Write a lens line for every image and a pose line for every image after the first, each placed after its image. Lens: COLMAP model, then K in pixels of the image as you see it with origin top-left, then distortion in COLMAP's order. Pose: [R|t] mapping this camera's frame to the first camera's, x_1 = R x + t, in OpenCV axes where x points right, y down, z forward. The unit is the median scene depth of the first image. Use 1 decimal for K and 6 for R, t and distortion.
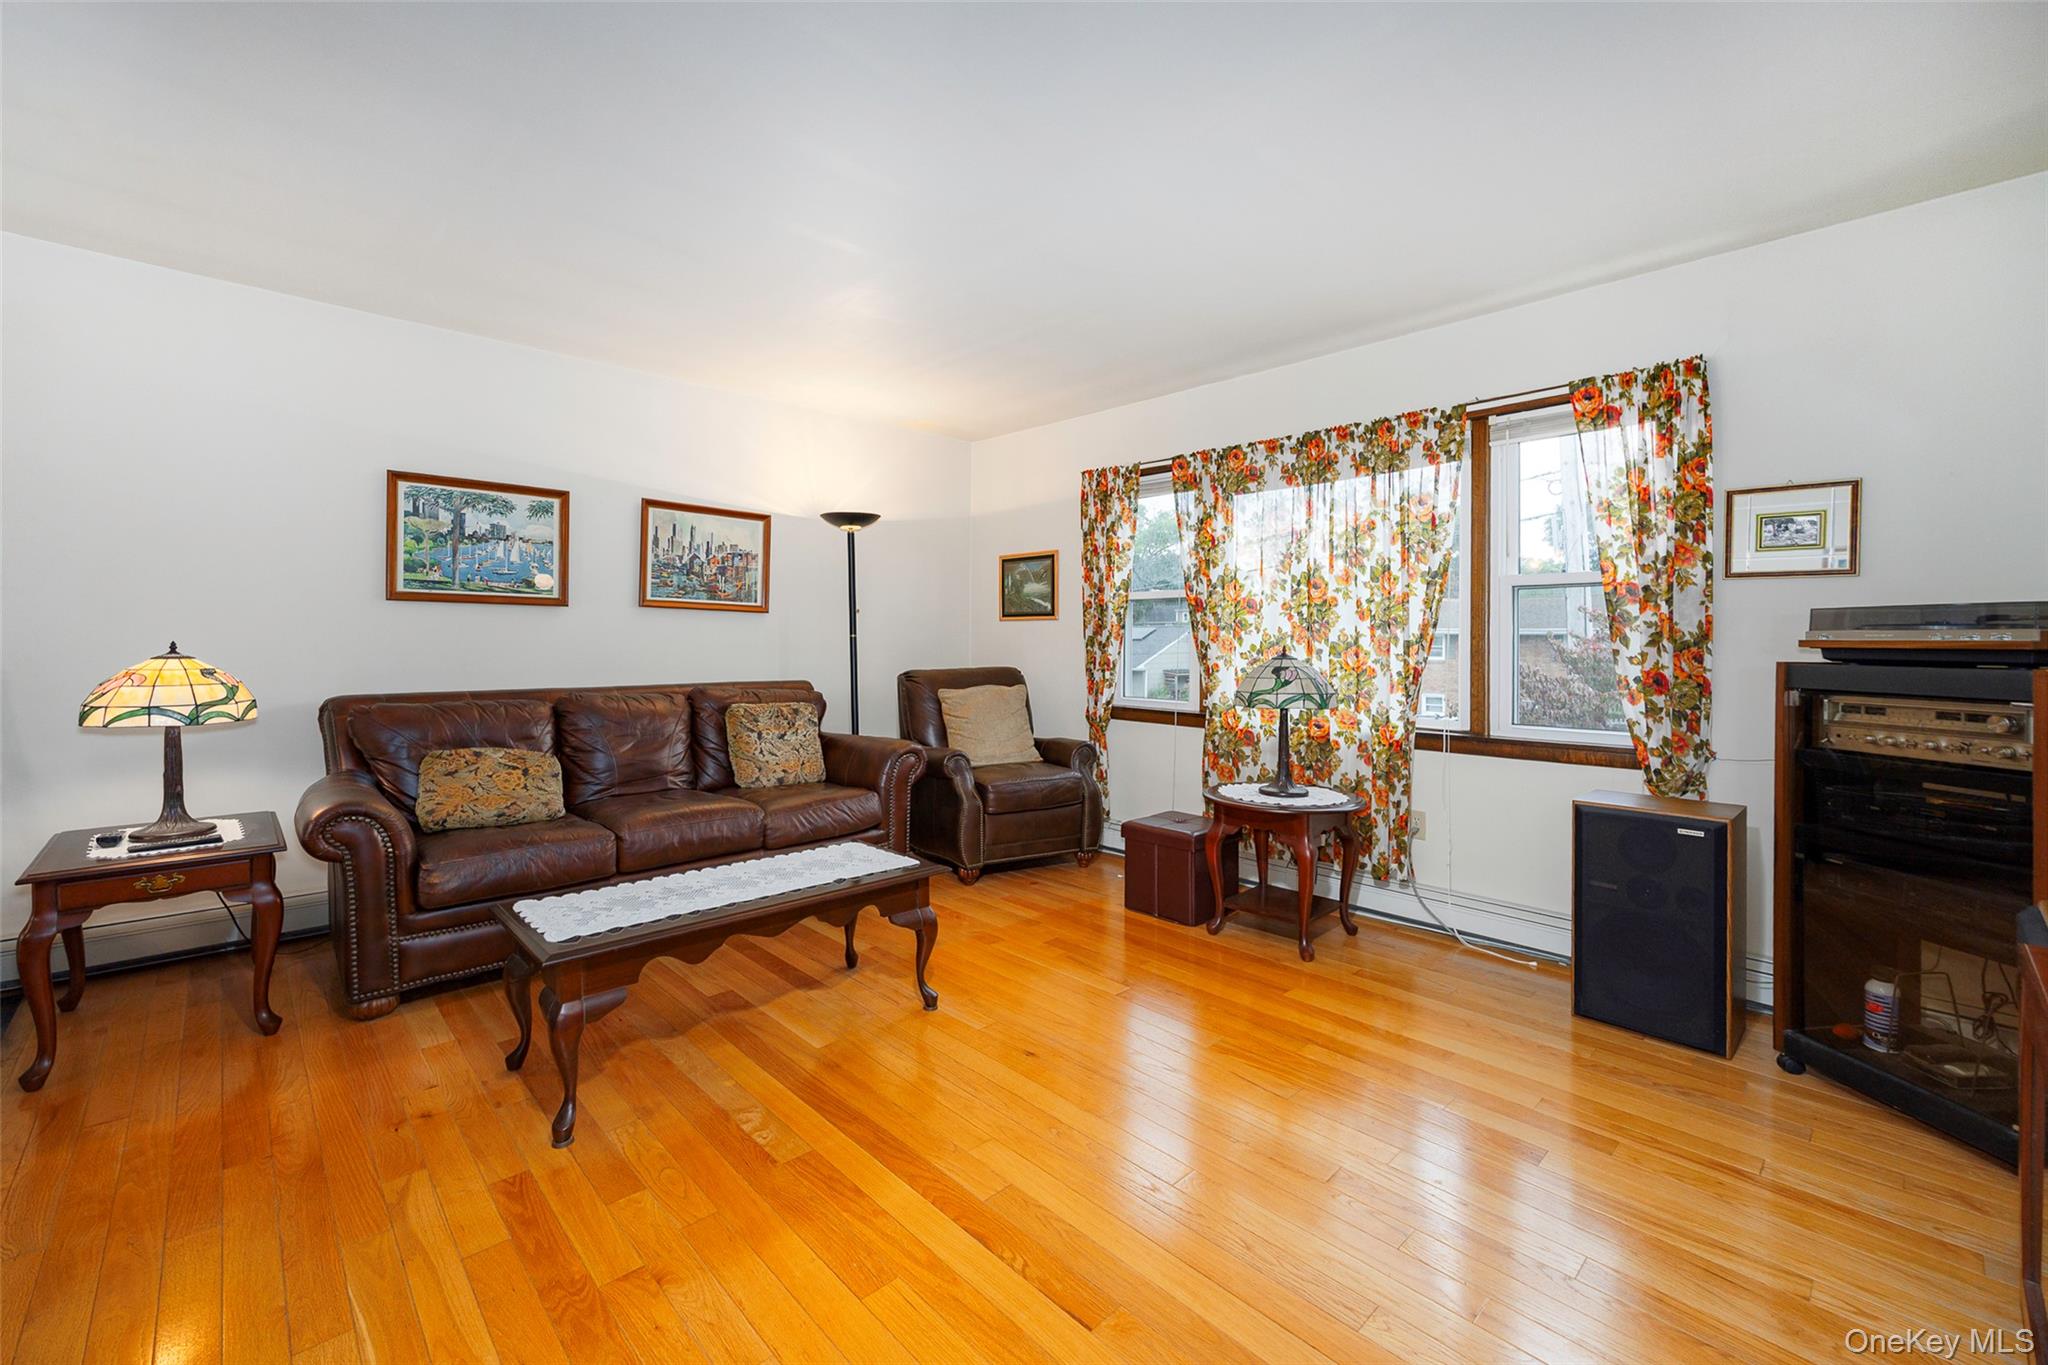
lens RADIAL K [[832.6, 0, 1025.7], [0, 832.6, 638.8], [0, 0, 1]] dist [0.000456, 0.000057]
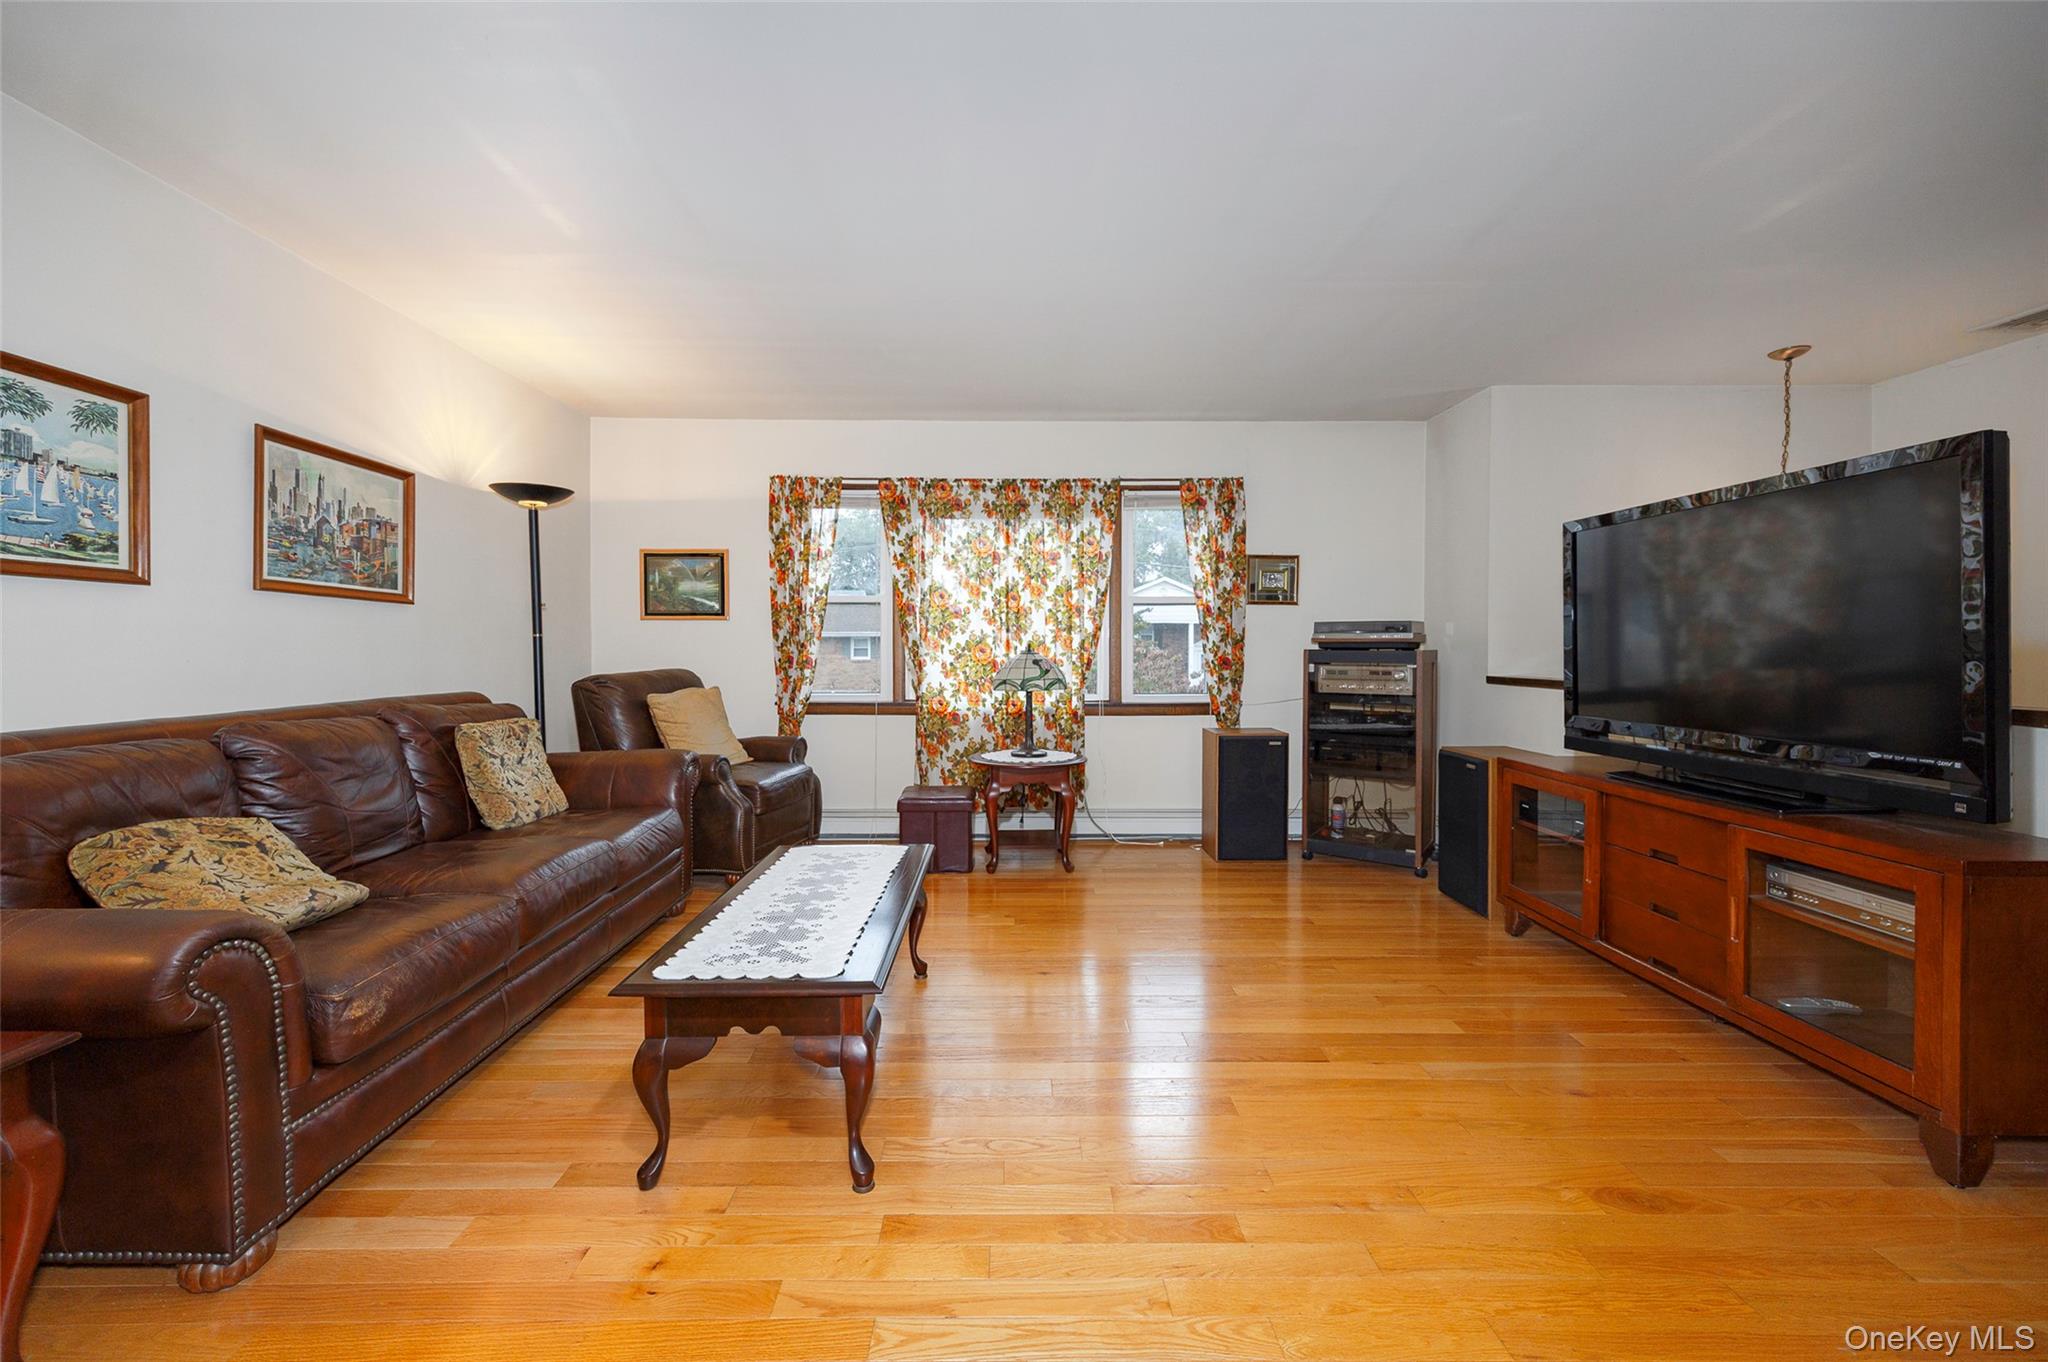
lens RADIAL K [[777.8, 0, 1013.9], [0, 777.8, 655.5], [0, 0, 1]] dist [0.000571, -0.000108]
pose [[0.691123, -0.015585, 0.722569, -0.522686], [0.002303, 0.999810, 0.019362, 0.003219], [-0.722734, -0.011718, 0.691027, 0.149599]]
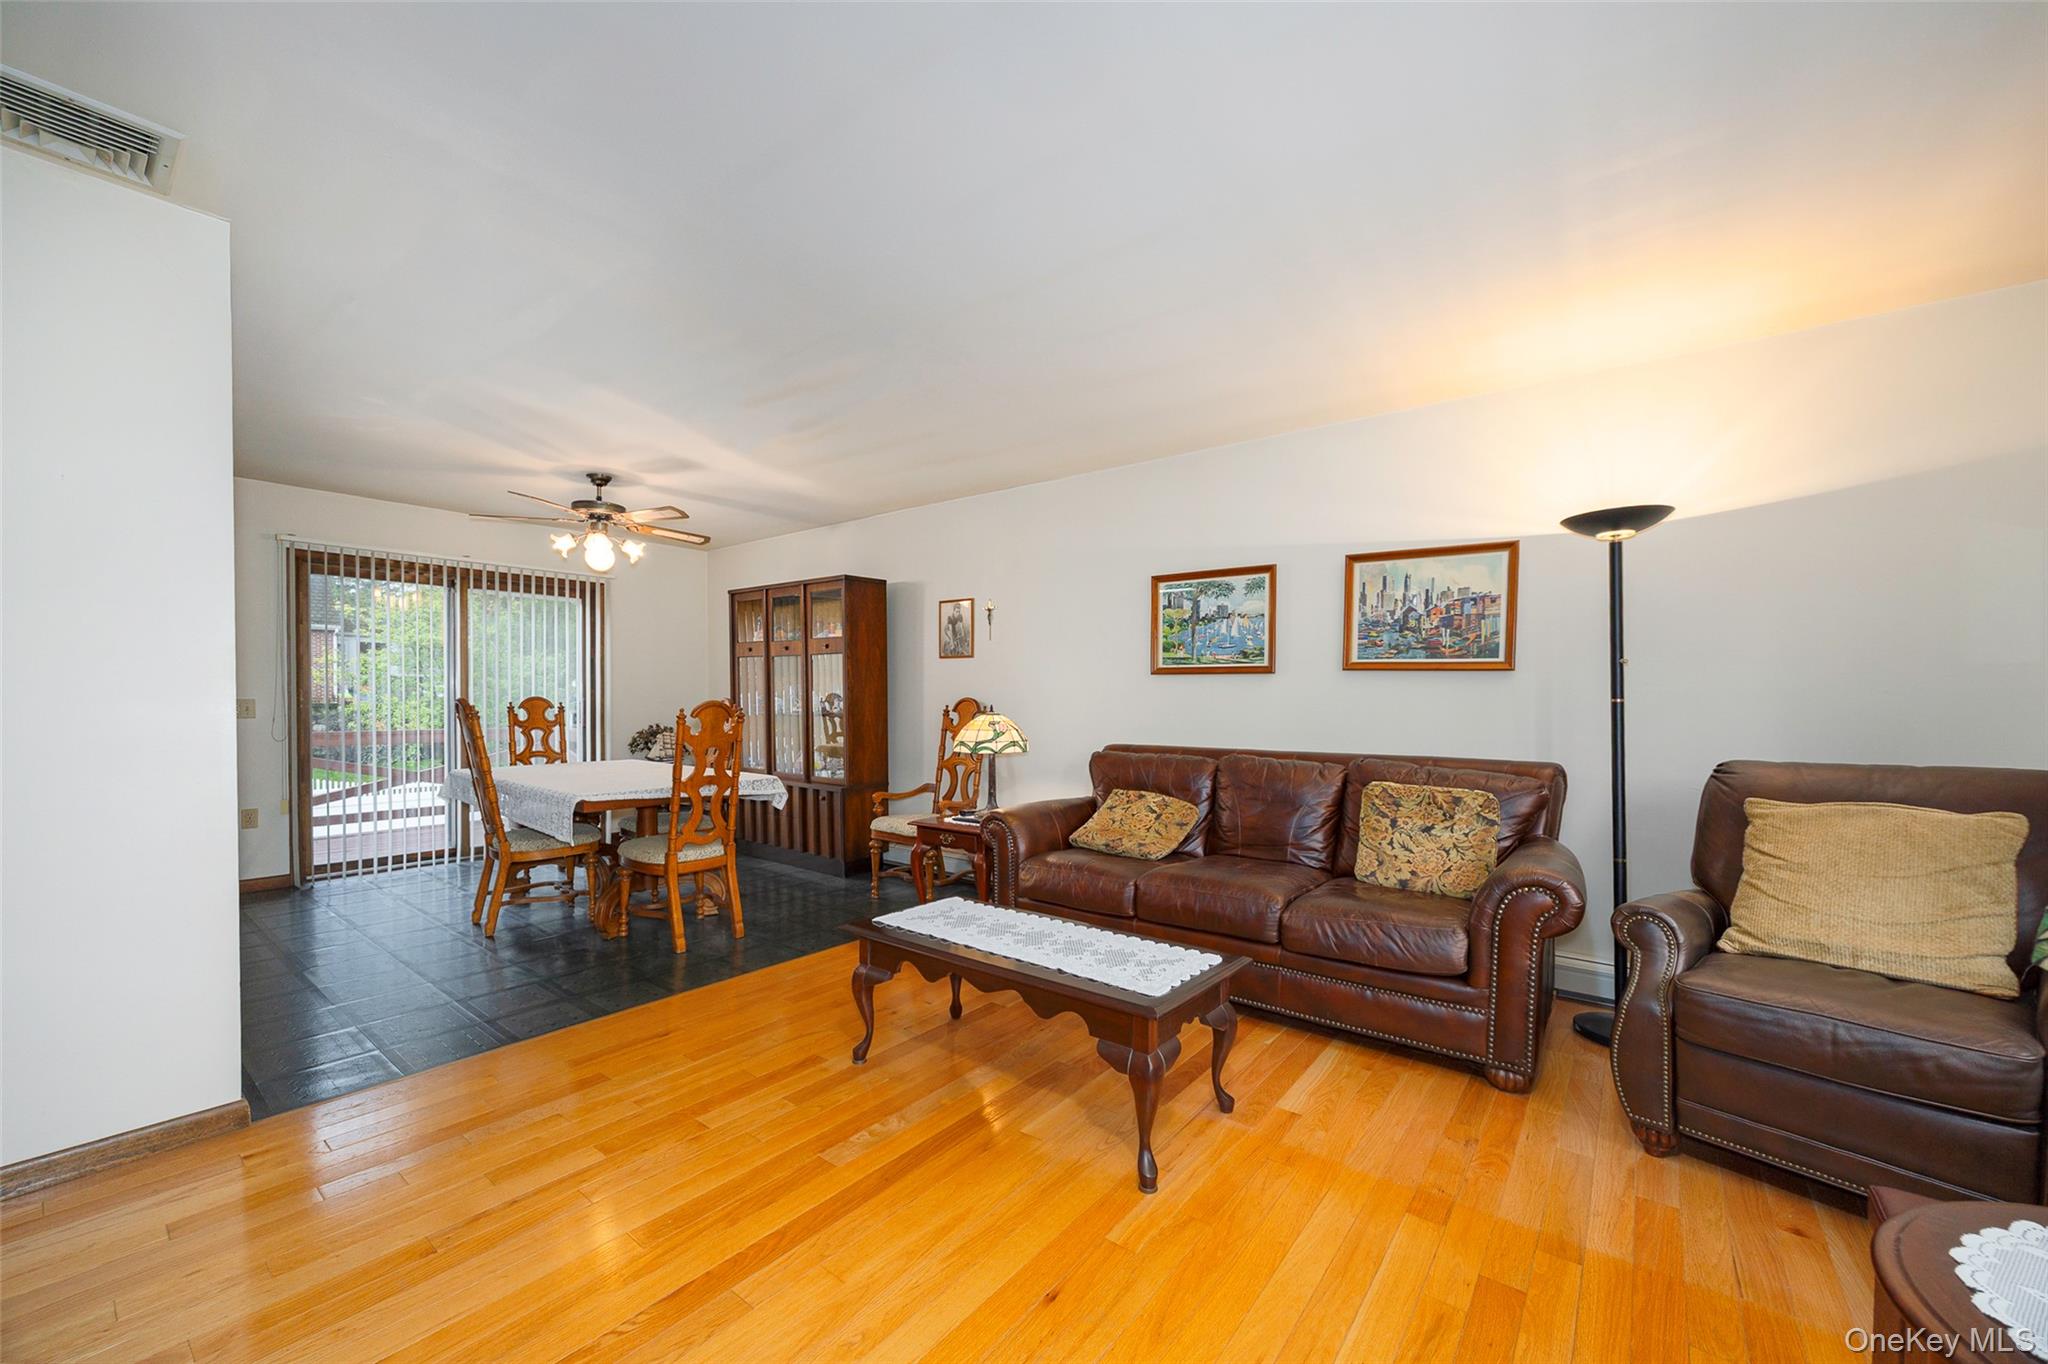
lens RADIAL K [[796.6, 0, 1032.3], [0, 796.6, 711.6], [0, 0, 1]] dist [-0.000106, -0.000029]
pose [[0.148974, 0.013361, -0.988751, 0.405717], [-0.000983, 0.999910, 0.013363, -0.003287], [0.988841, -0.001019, 0.148973, 0.541990]]
